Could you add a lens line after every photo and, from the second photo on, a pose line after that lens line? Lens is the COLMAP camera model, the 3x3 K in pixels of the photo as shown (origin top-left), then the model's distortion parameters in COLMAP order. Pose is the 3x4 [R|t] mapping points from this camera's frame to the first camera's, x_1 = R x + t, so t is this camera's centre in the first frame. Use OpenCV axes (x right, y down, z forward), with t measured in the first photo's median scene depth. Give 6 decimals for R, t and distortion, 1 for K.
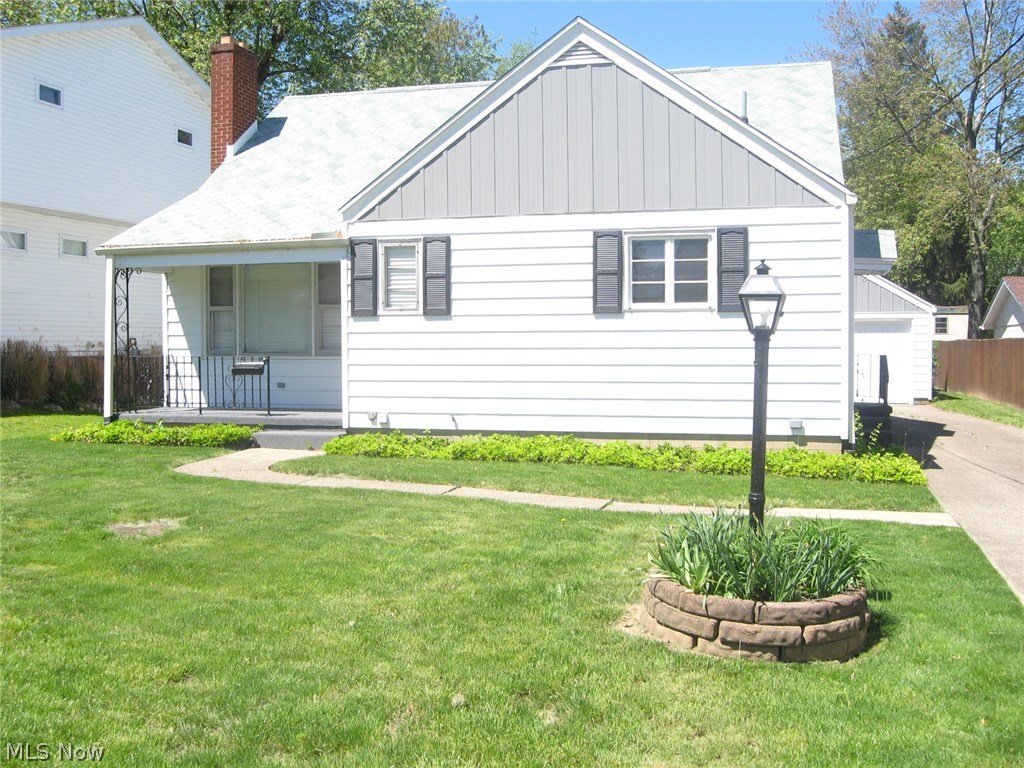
lens RADIAL K [[1068.6, 0, 512.0], [0, 1068.6, 384.0], [0, 0, 1]] dist [-0.142398, 0.077839]
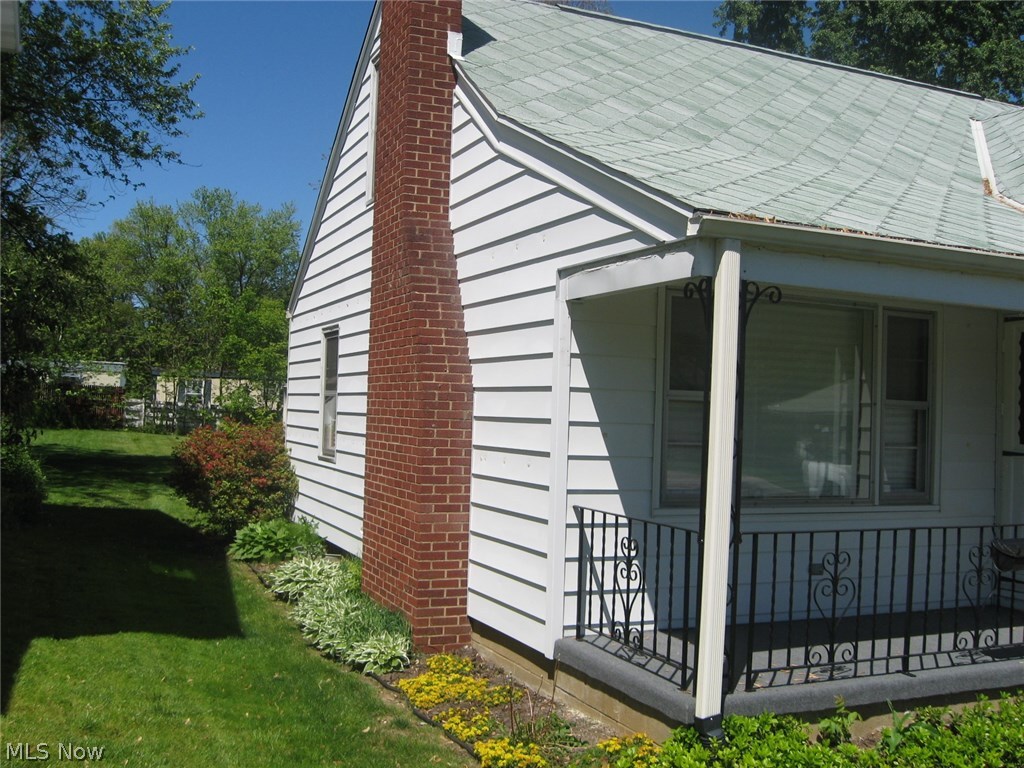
lens RADIAL K [[1068.6, 0, 512.0], [0, 1068.6, 384.0], [0, 0, 1]] dist [-0.142398, 0.077839]
pose [[0.786669, 0.045273, 0.615712, -0.706864], [-0.011617, 0.998216, -0.058557, -0.059308], [-0.617265, 0.038912, 0.785792, 0.834958]]
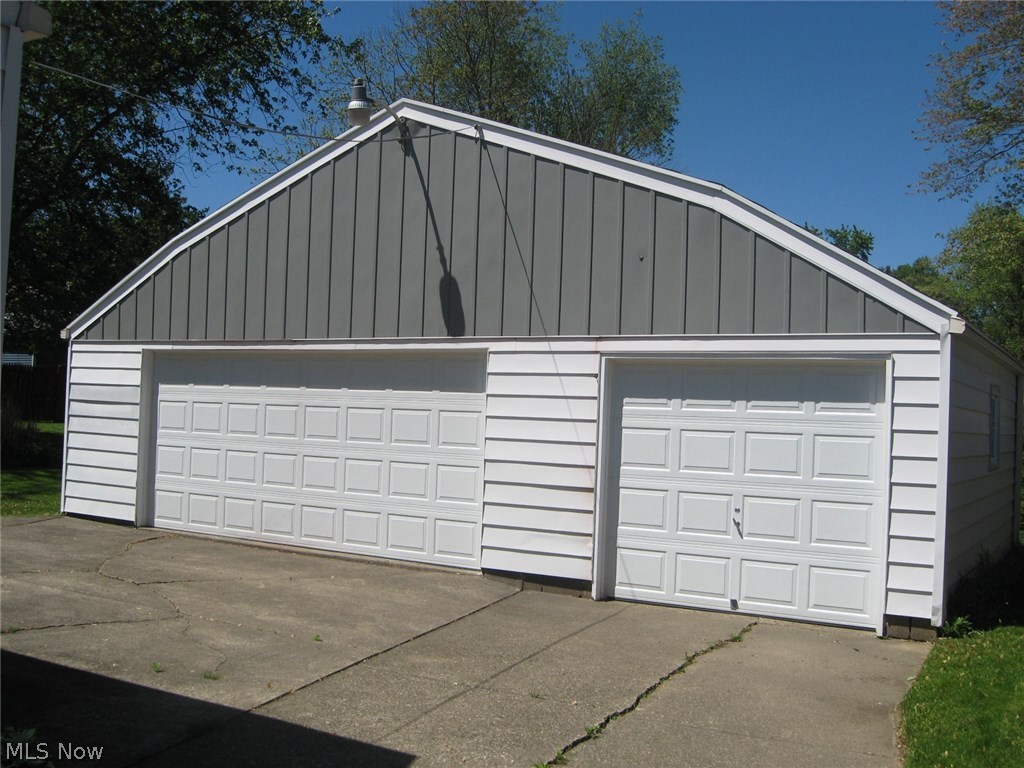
lens RADIAL K [[1068.6, 0, 512.0], [0, 1068.6, 384.0], [0, 0, 1]] dist [-0.142398, 0.077839]
pose [[0.966368, 0.032237, -0.255133, 0.685610], [-0.050216, 0.996668, -0.064270, -0.055454], [0.252212, 0.074920, 0.964767, 1.305643]]
